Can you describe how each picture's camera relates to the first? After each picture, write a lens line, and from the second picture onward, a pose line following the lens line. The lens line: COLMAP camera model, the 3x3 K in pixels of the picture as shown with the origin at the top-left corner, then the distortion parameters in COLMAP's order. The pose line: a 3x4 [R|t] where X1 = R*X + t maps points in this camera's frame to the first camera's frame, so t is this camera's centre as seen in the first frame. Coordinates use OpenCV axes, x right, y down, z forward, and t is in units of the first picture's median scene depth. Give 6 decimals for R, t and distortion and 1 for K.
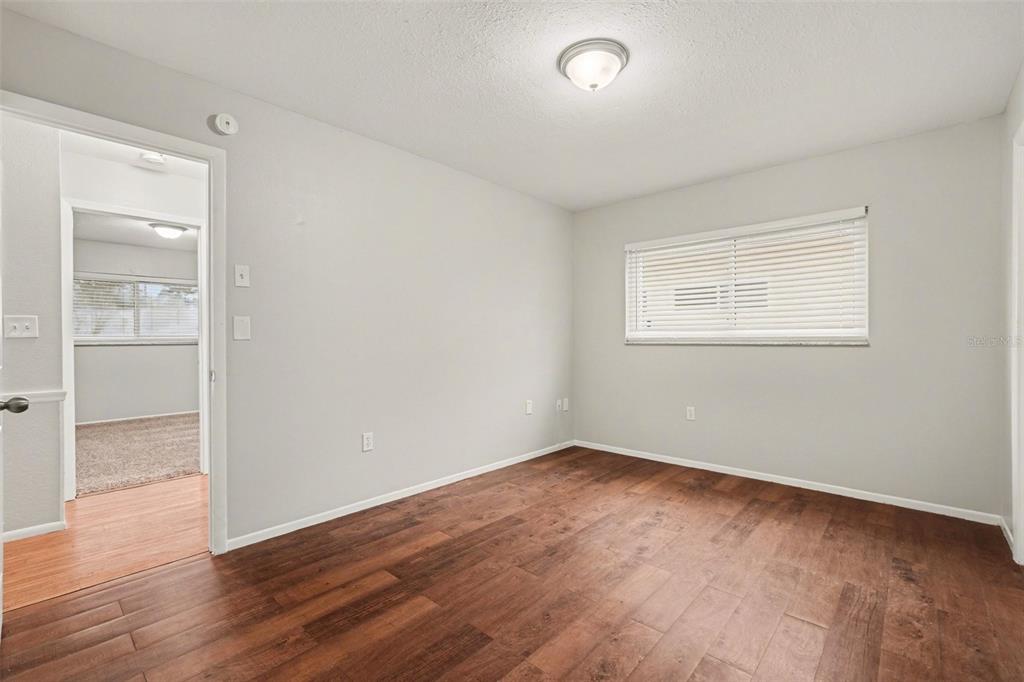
lens RADIAL K [[441.9, 0, 508.2], [0, 441.9, 342.1], [0, 0, 1]] dist [-0.012199, 0.006095]
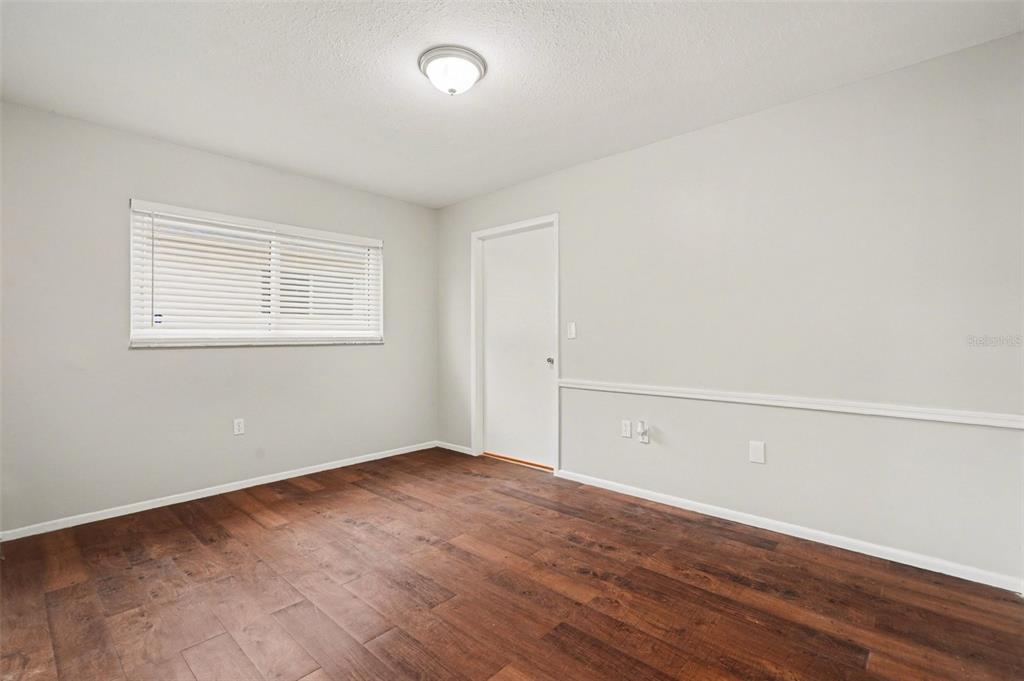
lens RADIAL K [[463.1, 0, 512.0], [0, 463.1, 340.5], [0, 0, 1]] dist [-0.017053, 0.007371]
pose [[0.006665, -0.003894, 0.999970, -0.590616], [0.012404, 0.999916, 0.003811, -0.002572], [-0.999901, 0.012378, 0.006713, 0.574699]]
